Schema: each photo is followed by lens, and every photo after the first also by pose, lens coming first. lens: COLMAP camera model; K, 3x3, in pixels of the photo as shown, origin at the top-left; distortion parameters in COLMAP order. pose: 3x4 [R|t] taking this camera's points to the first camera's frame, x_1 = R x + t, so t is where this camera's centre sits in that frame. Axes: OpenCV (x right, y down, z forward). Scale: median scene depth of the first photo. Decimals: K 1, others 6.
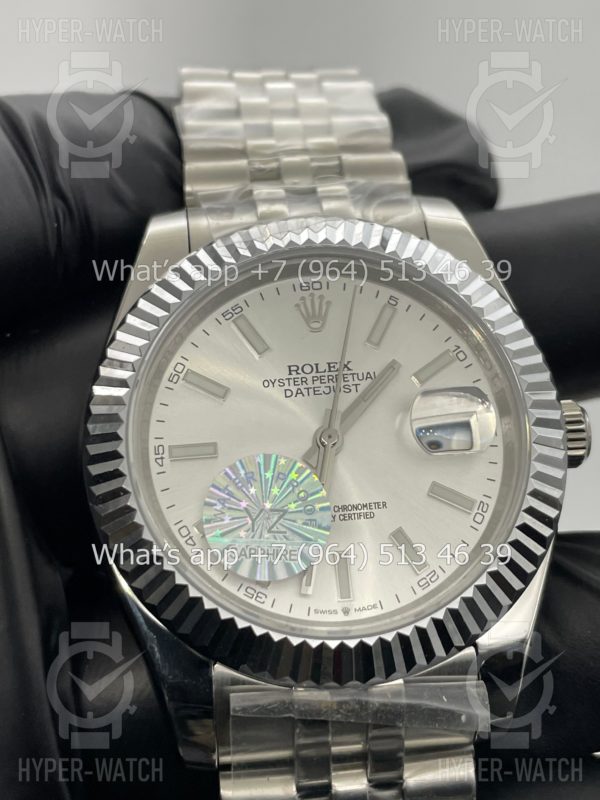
lens RADIAL K [[1233.2, 0, 301.7], [0, 1233.2, 401.5], [0, 0, 1]] dist [0.119102, 0.000000]
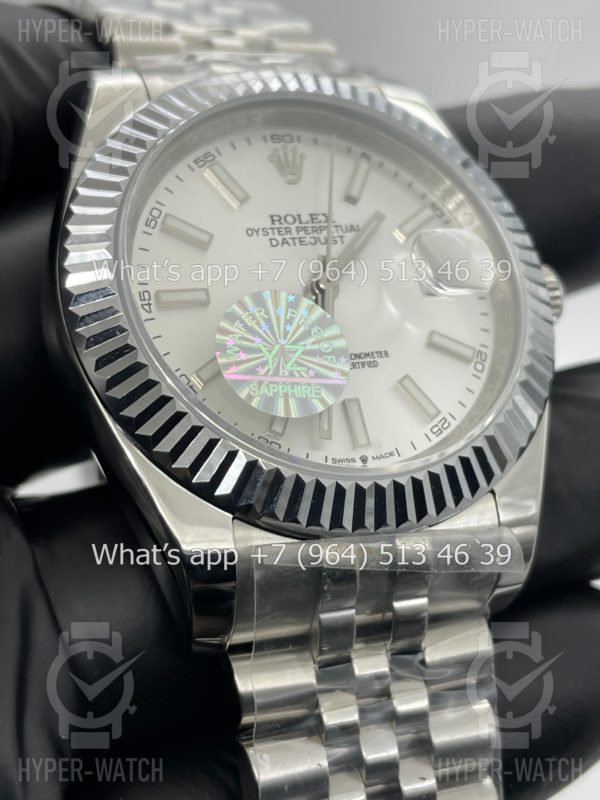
lens RADIAL K [[1233.2, 0, 308.2], [0, 1233.2, 405.6], [0, 0, 1]] dist [0.119102, 0.000000]
pose [[0.958095, -0.023852, 0.285457, -0.253332], [0.058088, 0.992001, -0.112074, 0.219654], [-0.280500, 0.123959, 0.951816, 0.125873]]
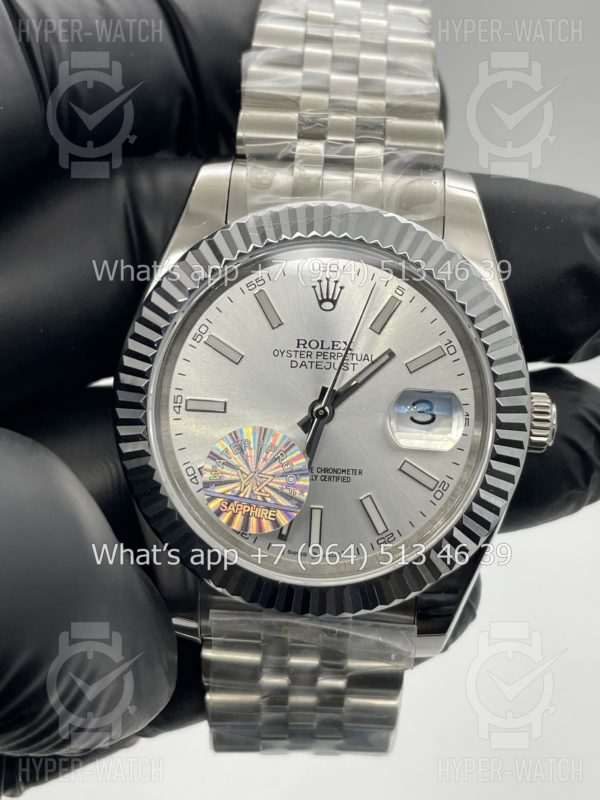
lens RADIAL K [[1233.2, 0, 293.7], [0, 1233.2, 394.4], [0, 0, 1]] dist [0.119102, 0.000000]
pose [[0.984867, 0.152249, -0.082803, 0.088374], [-0.118913, 0.941203, 0.316221, -0.343345], [0.126079, -0.301590, 0.945065, -0.095412]]
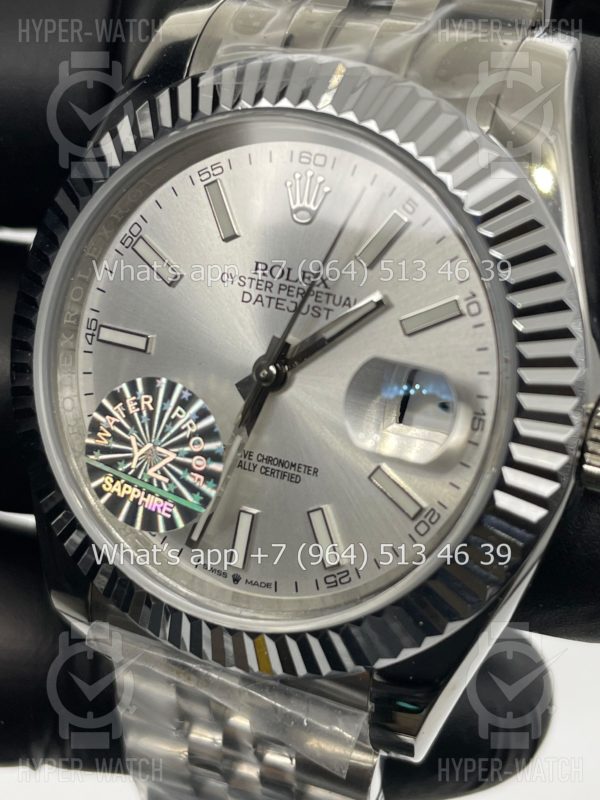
lens RADIAL K [[1233.2, 0, 302.1], [0, 1233.2, 397.4], [0, 0, 1]] dist [0.119102, 0.000000]
pose [[0.863267, 0.311673, -0.397026, 0.348612], [-0.143720, 0.905803, 0.398578, -0.265055], [0.483853, -0.287019, 0.826744, 0.353180]]
